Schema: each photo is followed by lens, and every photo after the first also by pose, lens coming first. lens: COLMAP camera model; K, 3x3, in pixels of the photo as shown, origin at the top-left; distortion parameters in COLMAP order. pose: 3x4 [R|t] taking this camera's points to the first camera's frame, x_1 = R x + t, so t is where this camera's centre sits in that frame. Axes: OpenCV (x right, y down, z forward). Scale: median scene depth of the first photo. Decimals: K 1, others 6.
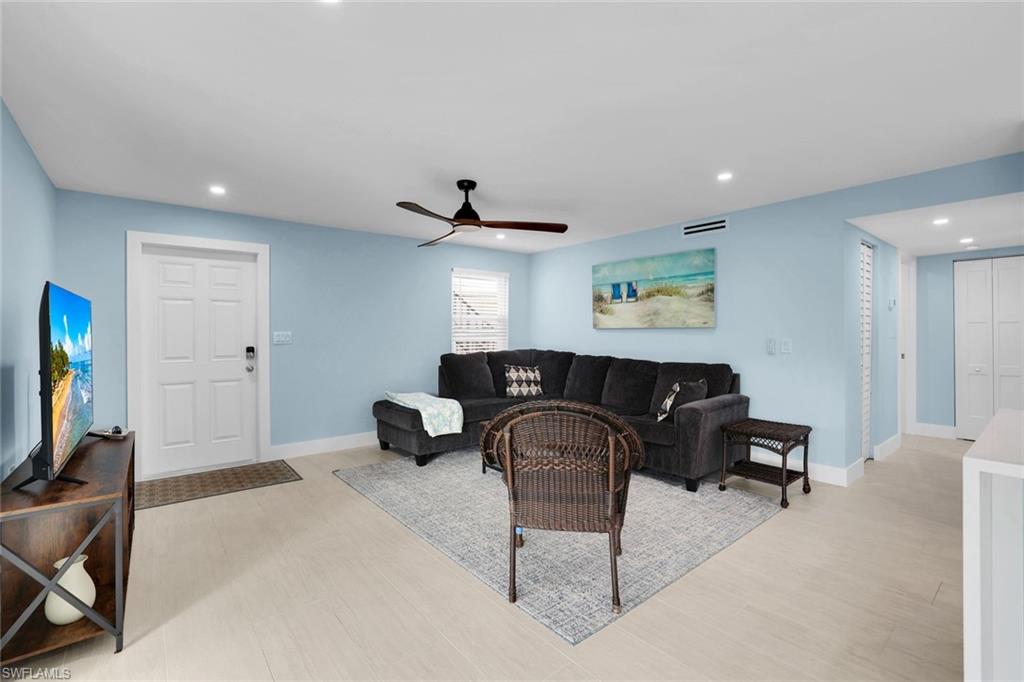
lens RADIAL K [[455.7, 0, 511.0], [0, 455.7, 335.4], [0, 0, 1]] dist [-0.031979, 0.000648]
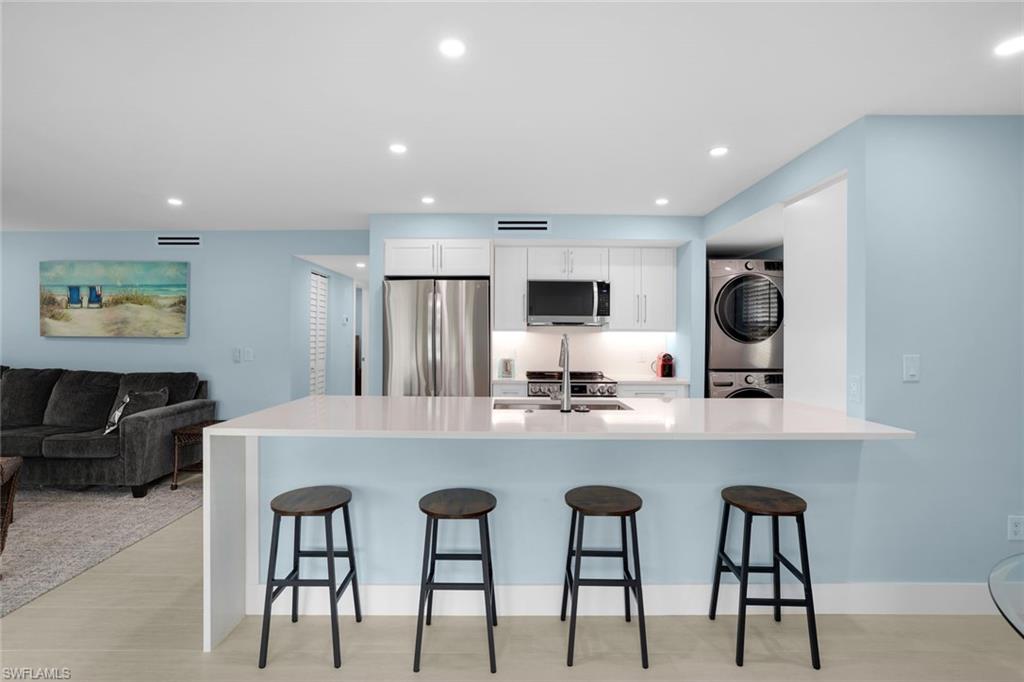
lens RADIAL K [[466.9, 0, 514.1], [0, 466.9, 338.1], [0, 0, 1]] dist [-0.043592, 0.019677]
pose [[0.636742, 0.006689, 0.771048, 0.108868], [-0.005174, 0.999977, -0.004403, -0.015546], [-0.771059, -0.001186, 0.636762, -0.257281]]
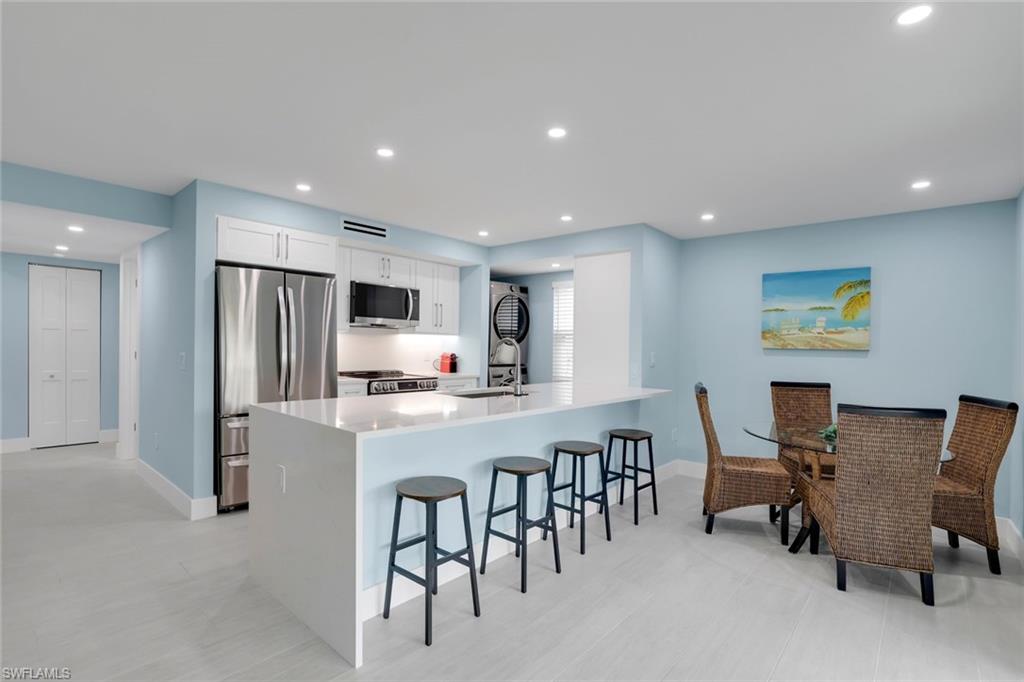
lens RADIAL K [[481.8, 0, 512.0], [0, 481.8, 341.0], [0, 0, 1]] dist [-0.038799, 0.000418]
pose [[-0.152808, 0.007460, 0.988228, -0.170832], [-0.016954, 0.999805, -0.010169, -0.010313], [-0.988111, -0.018308, -0.152651, 0.158990]]
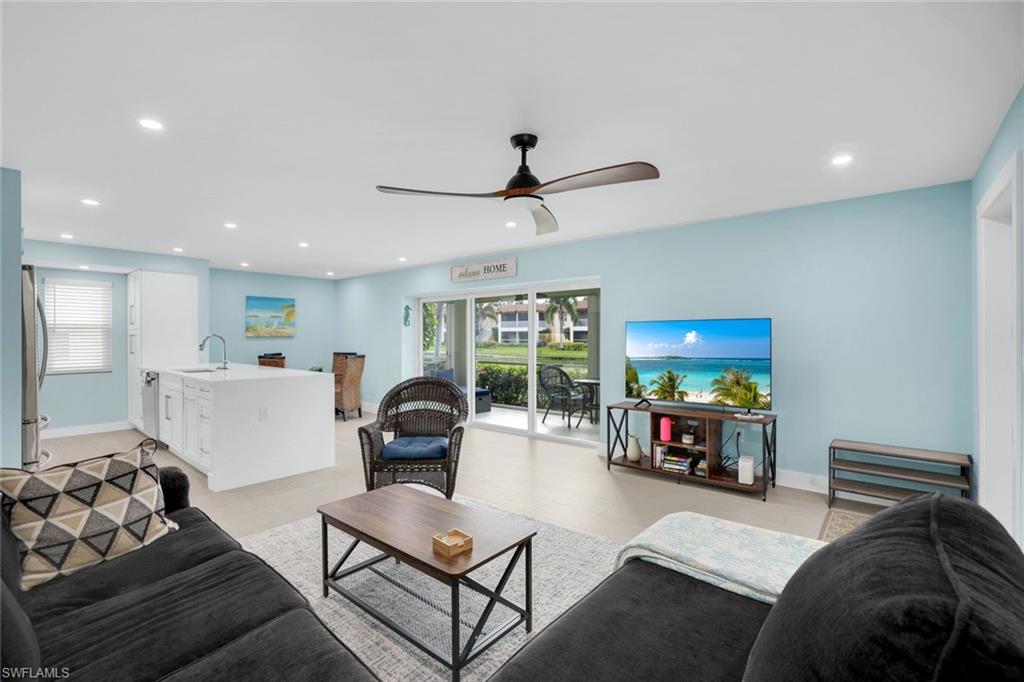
lens RADIAL K [[455.7, 0, 511.0], [0, 455.7, 335.4], [0, 0, 1]] dist [-0.031979, 0.000648]
pose [[-0.984770, 0.007097, -0.173718, 0.037449], [0.006466, 0.999970, 0.004196, -0.019852], [0.173742, 0.003009, -0.984787, 1.297548]]
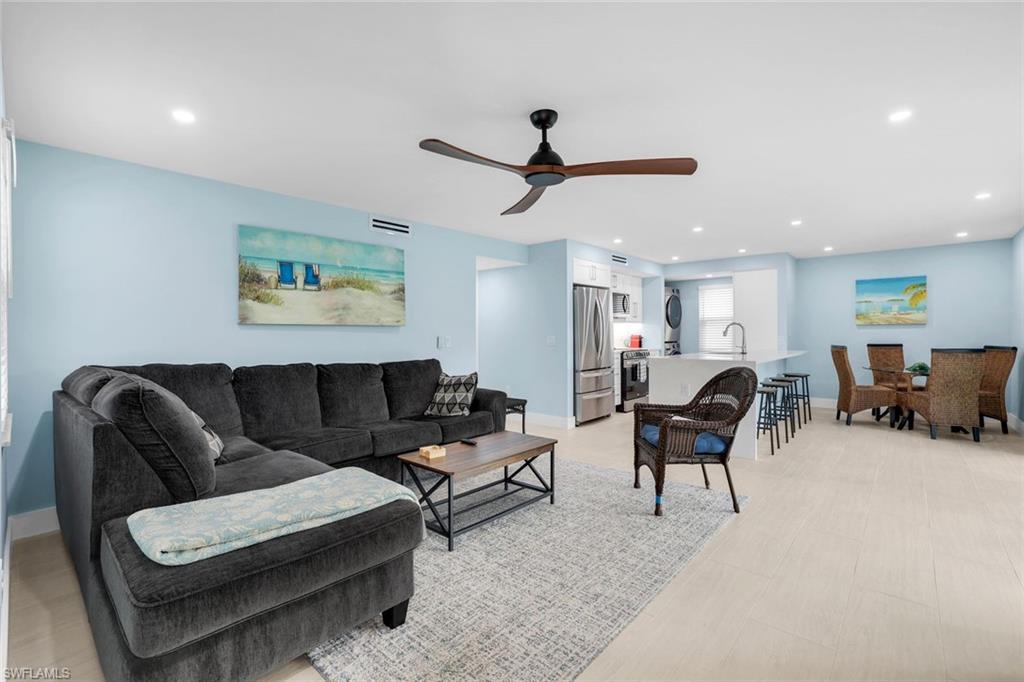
lens RADIAL K [[455.7, 0, 511.0], [0, 455.7, 335.4], [0, 0, 1]] dist [-0.031979, 0.000648]
pose [[-0.151291, 0.001698, 0.988488, -0.603297], [0.012764, 0.999919, 0.000236, 0.006532], [-0.988407, 0.012653, -0.151300, 0.885755]]
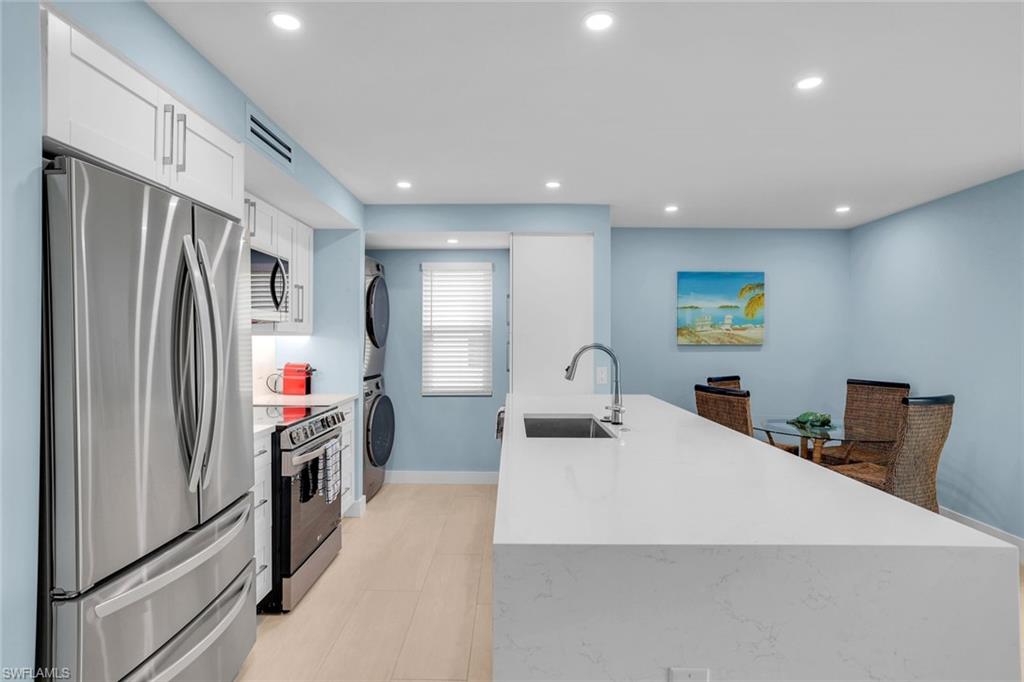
lens RADIAL K [[531.0, 0, 507.7], [0, 531.0, 333.8], [0, 0, 1]] dist [-0.021127, 0.000459]
pose [[-0.766202, 0.008405, 0.642545, 0.270959], [0.004773, 0.999961, -0.007389, -0.029772], [-0.642582, -0.002595, -0.766212, 0.571308]]
